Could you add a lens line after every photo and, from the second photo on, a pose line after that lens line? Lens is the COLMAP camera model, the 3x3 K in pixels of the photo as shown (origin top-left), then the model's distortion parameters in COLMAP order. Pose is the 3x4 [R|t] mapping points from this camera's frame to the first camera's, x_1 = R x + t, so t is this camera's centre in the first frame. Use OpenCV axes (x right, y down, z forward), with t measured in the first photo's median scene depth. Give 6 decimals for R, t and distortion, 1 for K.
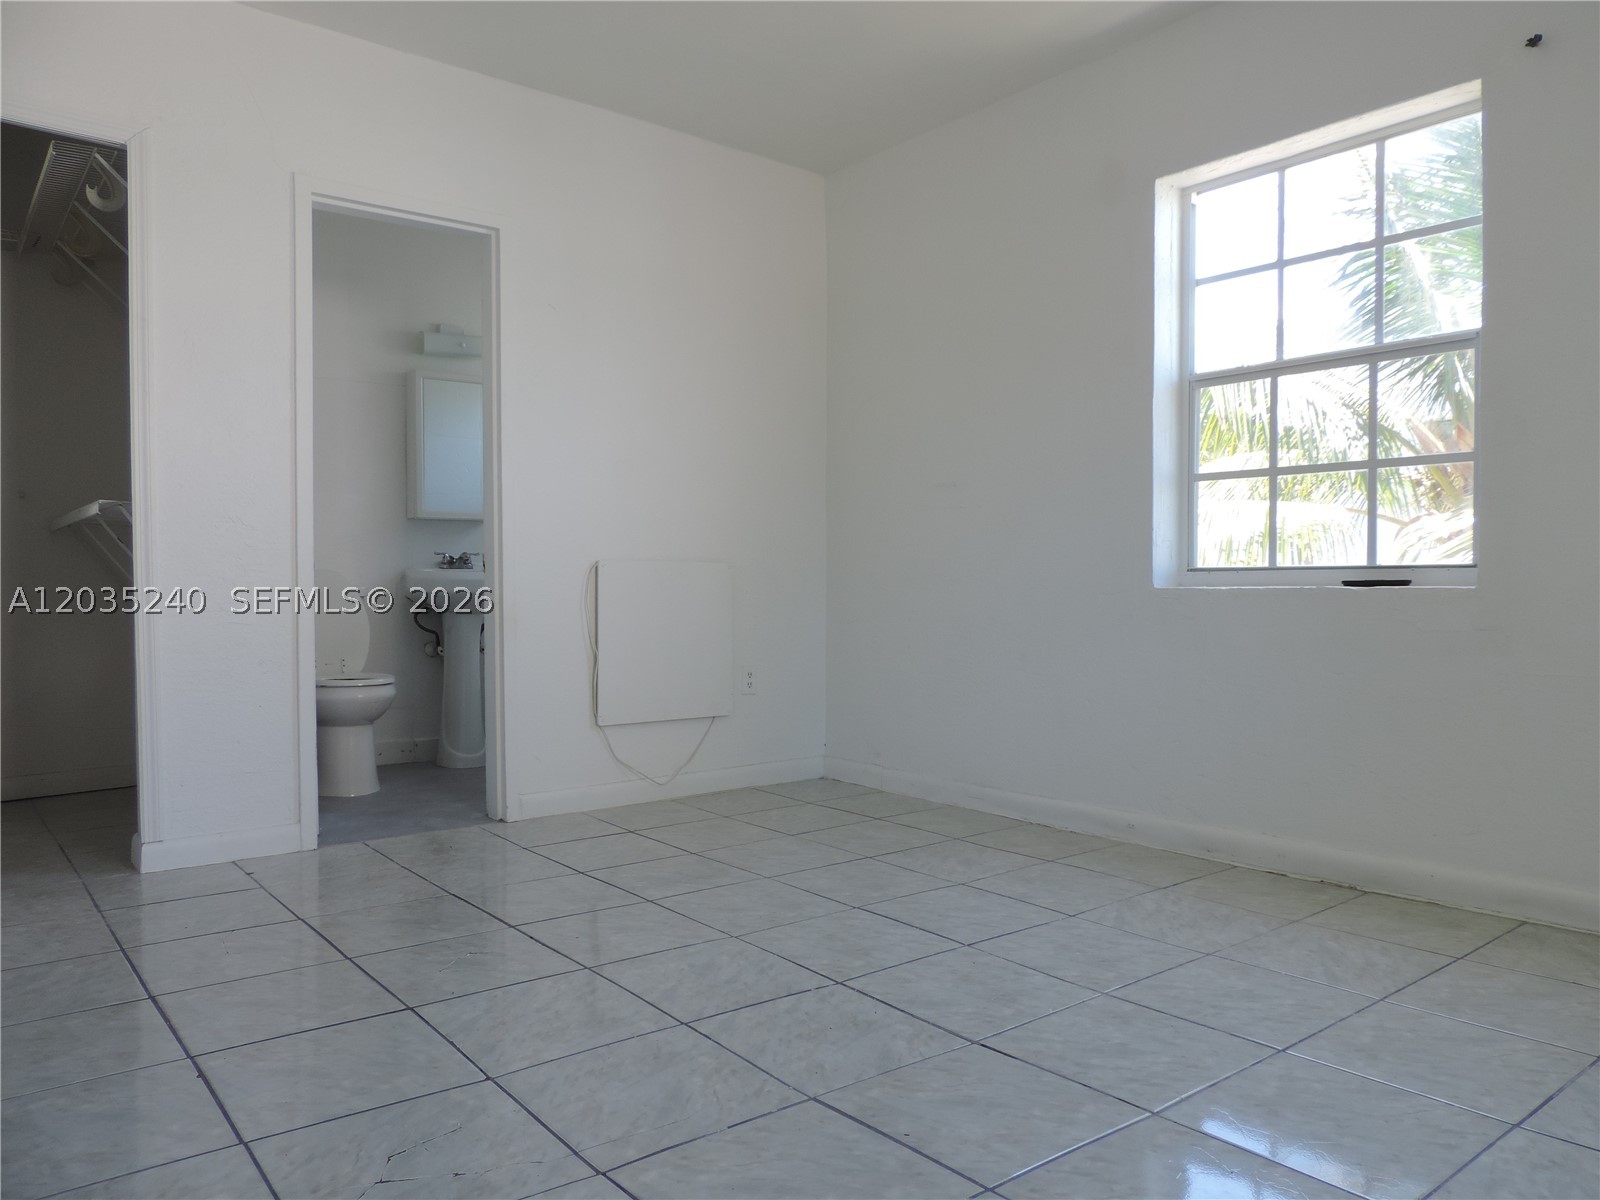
lens RADIAL K [[1129.9, 0, 800.0], [0, 1129.9, 600.0], [0, 0, 1]] dist [-0.022794, 0.007655]
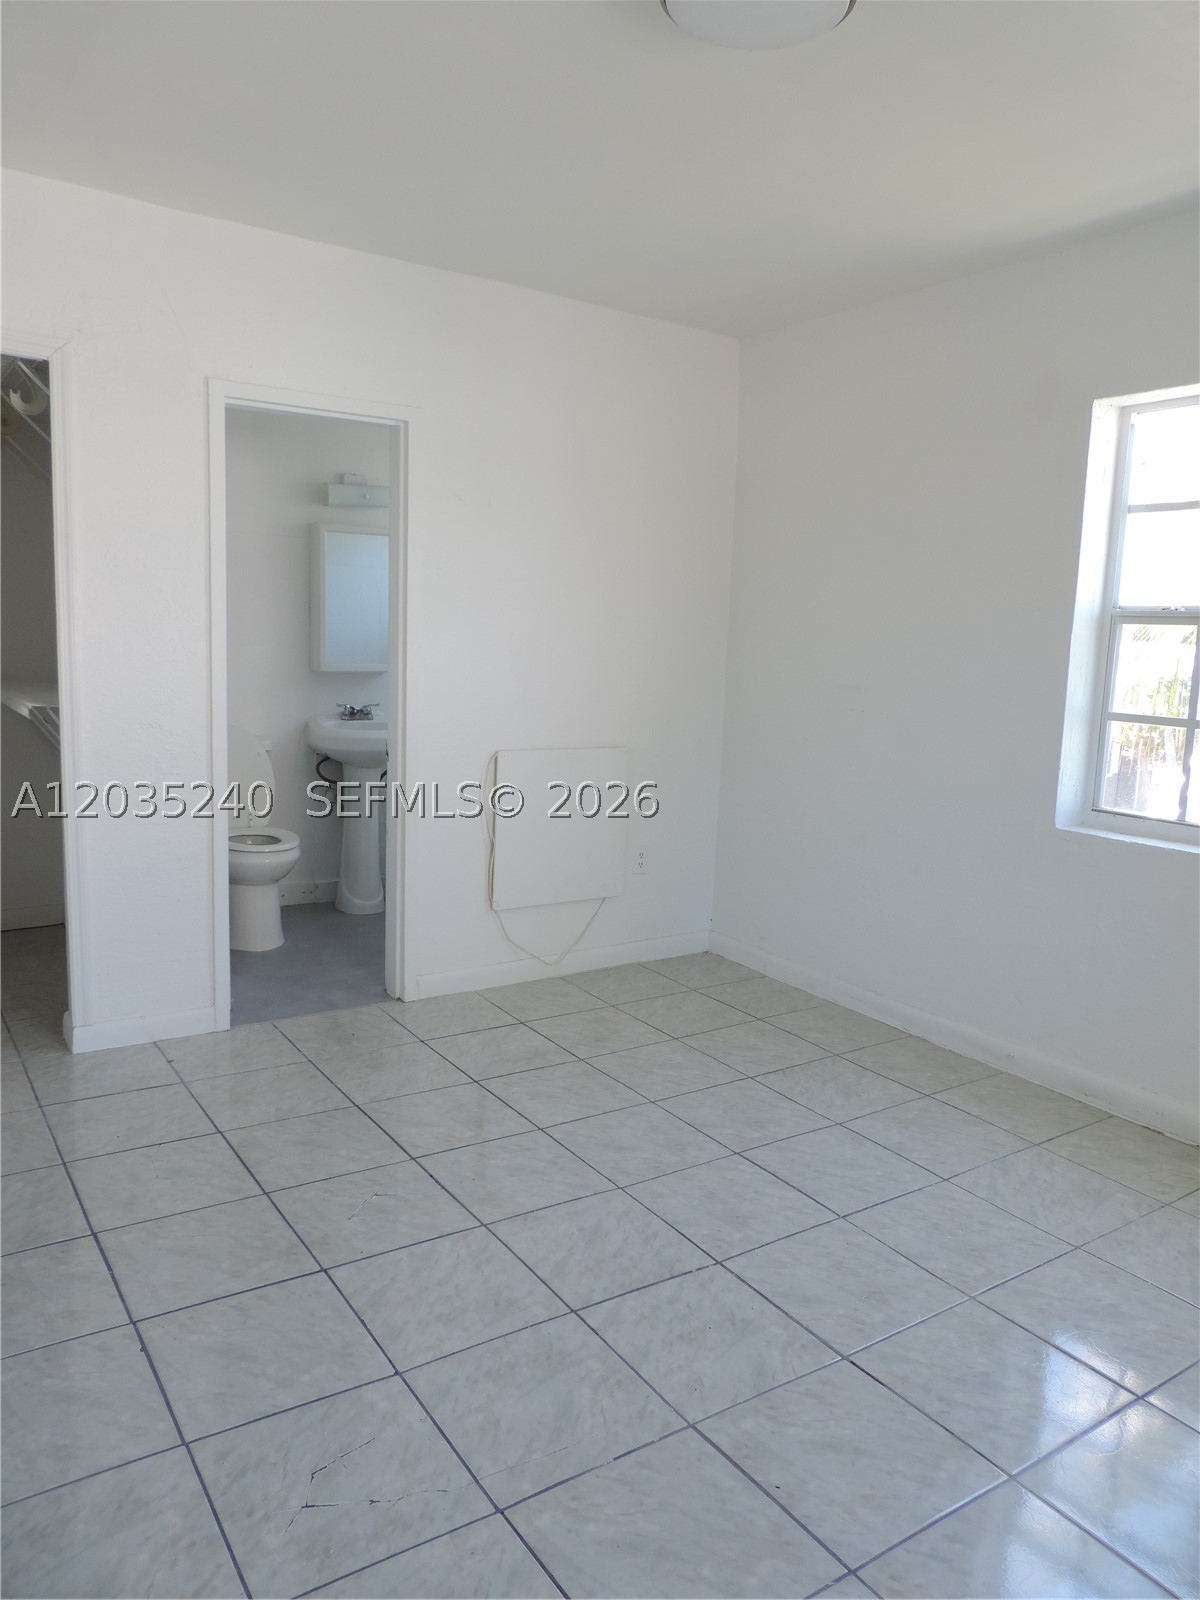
lens RADIAL K [[1130.1, 0, 599.3], [0, 1130.1, 779.8], [0, 0, 1]] dist [-0.038158, 0.022560]
pose [[0.996250, 0.048874, -0.071392, -0.018288], [-0.040089, 0.992002, 0.119684, -0.178100], [0.076670, -0.116373, 0.990242, -0.001790]]
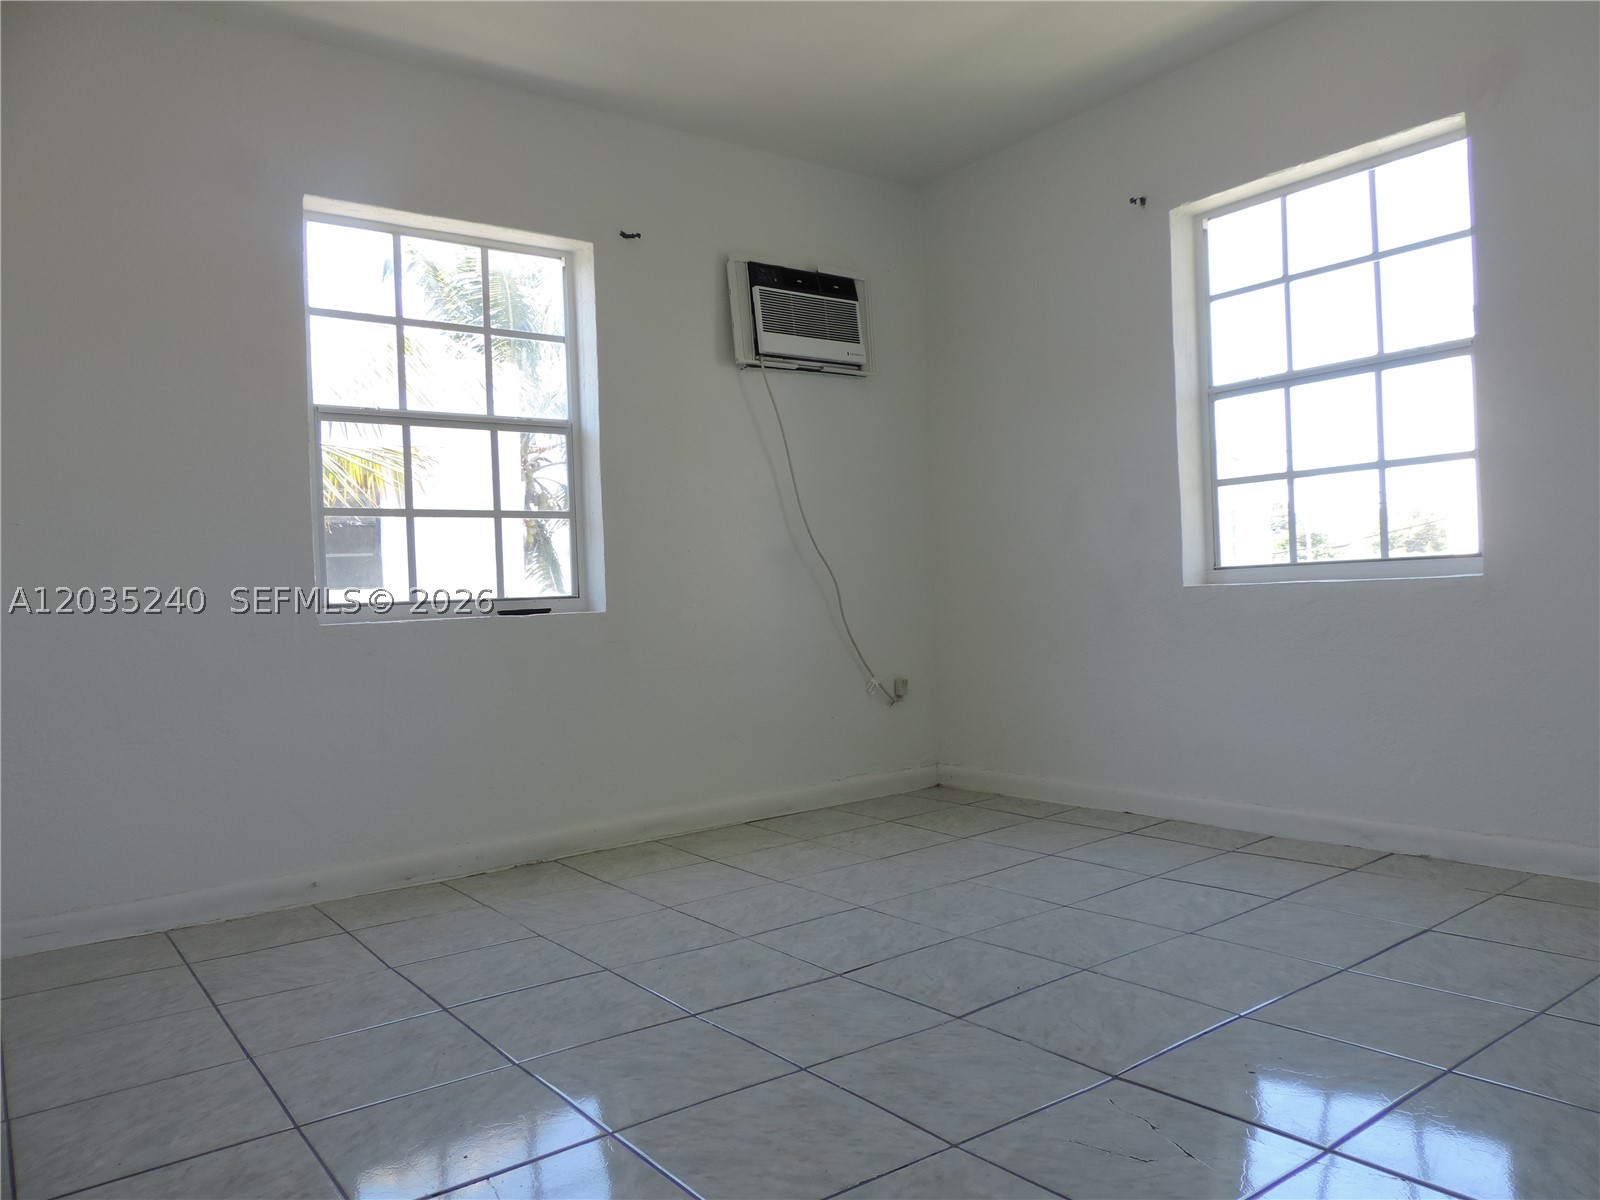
lens RADIAL K [[1157.4, 0, 800.0], [0, 1157.4, 600.0], [0, 0, 1]] dist [-0.001079, 0.000749]
pose [[0.030141, -0.000585, 0.999545, -0.737642], [0.052927, 0.998598, -0.001011, -0.010611], [-0.998143, 0.052933, 0.030129, 0.655905]]
